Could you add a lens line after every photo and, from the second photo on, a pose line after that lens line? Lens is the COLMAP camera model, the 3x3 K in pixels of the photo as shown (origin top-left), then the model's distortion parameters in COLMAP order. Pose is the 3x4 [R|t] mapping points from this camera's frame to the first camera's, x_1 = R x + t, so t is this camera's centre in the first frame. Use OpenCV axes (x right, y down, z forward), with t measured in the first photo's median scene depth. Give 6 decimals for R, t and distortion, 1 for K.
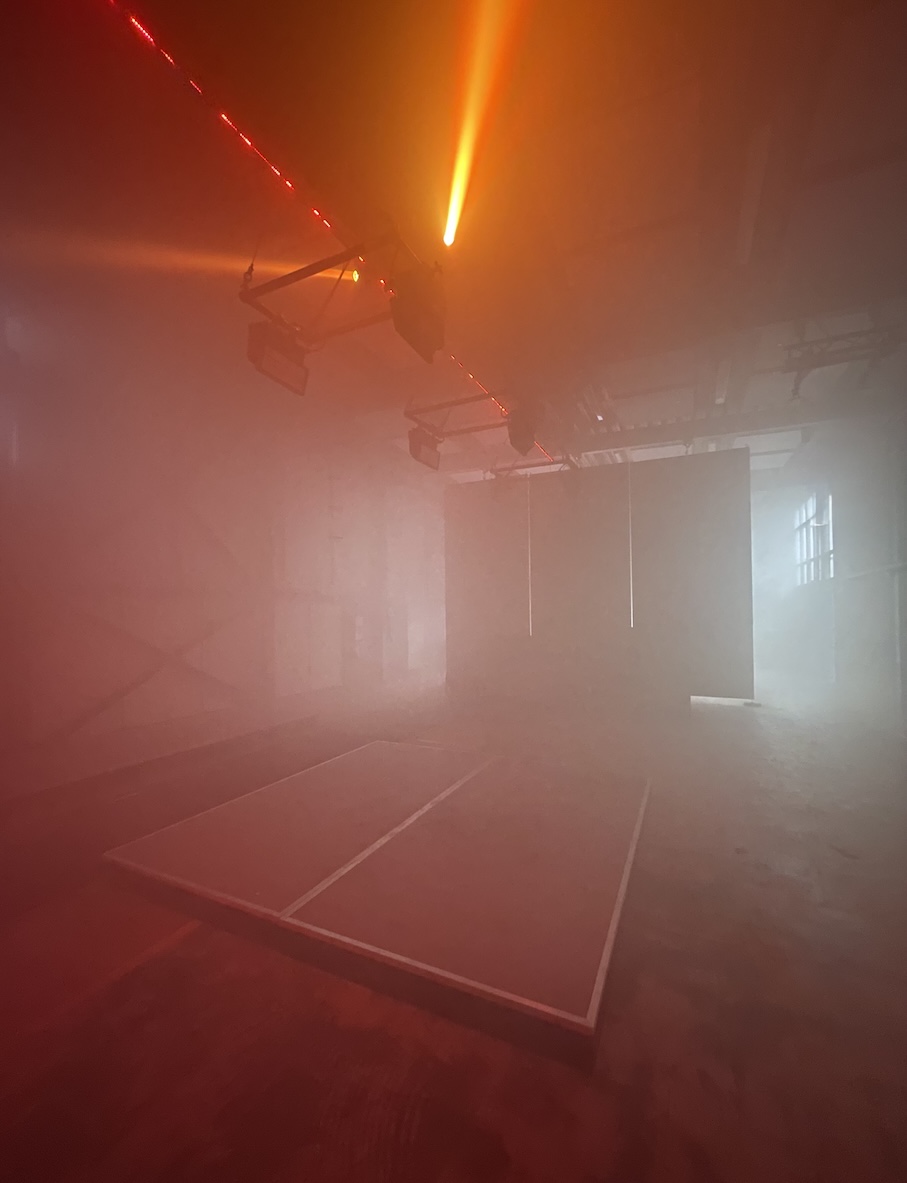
lens RADIAL K [[486.1, 0, 453.5], [0, 486.1, 591.5], [0, 0, 1]] dist [0.001895, 0.000211]
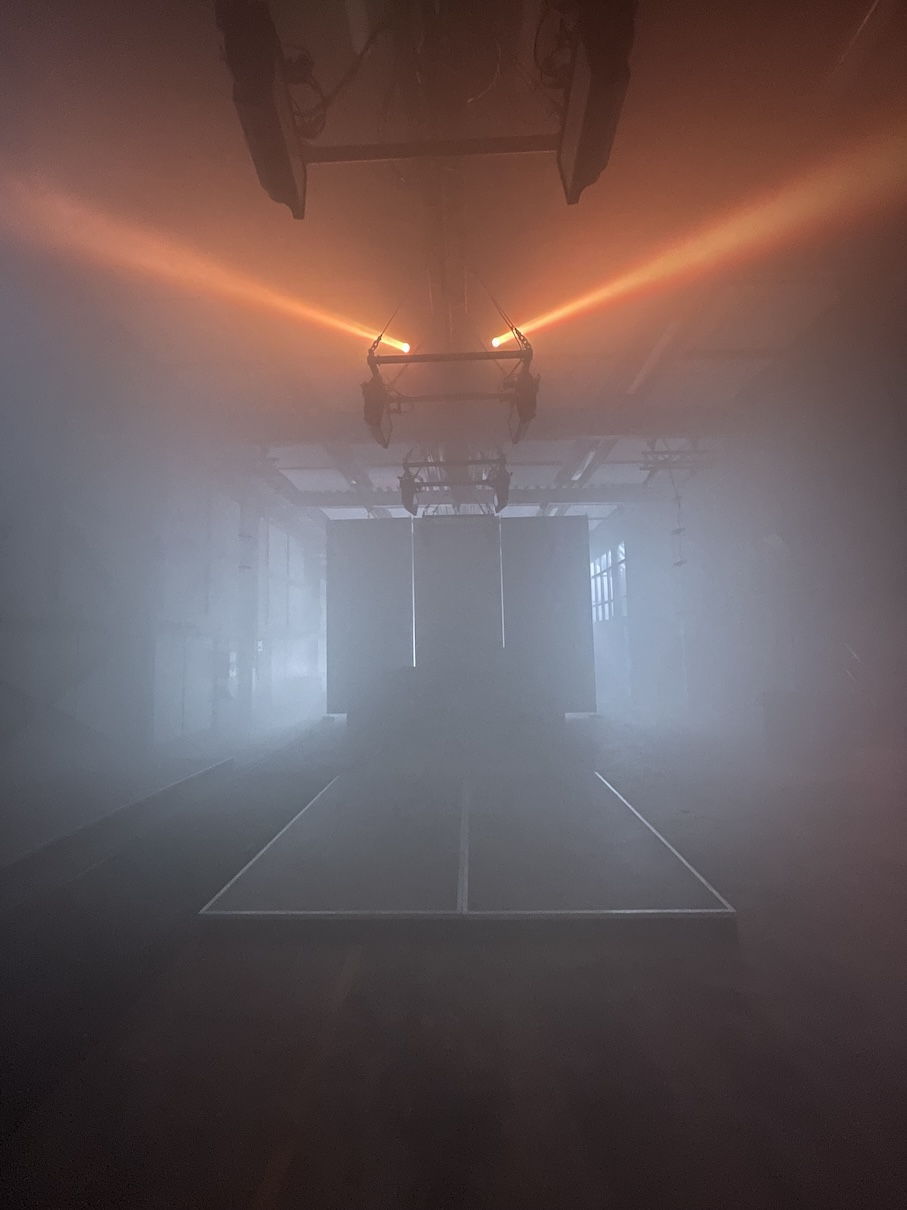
lens RADIAL K [[487.5, 0, 453.5], [0, 487.5, 605.0], [0, 0, 1]] dist [0.000916, 0.000094]
pose [[0.913841, 0.023274, 0.405405, -0.244977], [-0.007838, 0.999181, -0.039695, -0.005192], [-0.405997, 0.033097, 0.913275, -0.022346]]
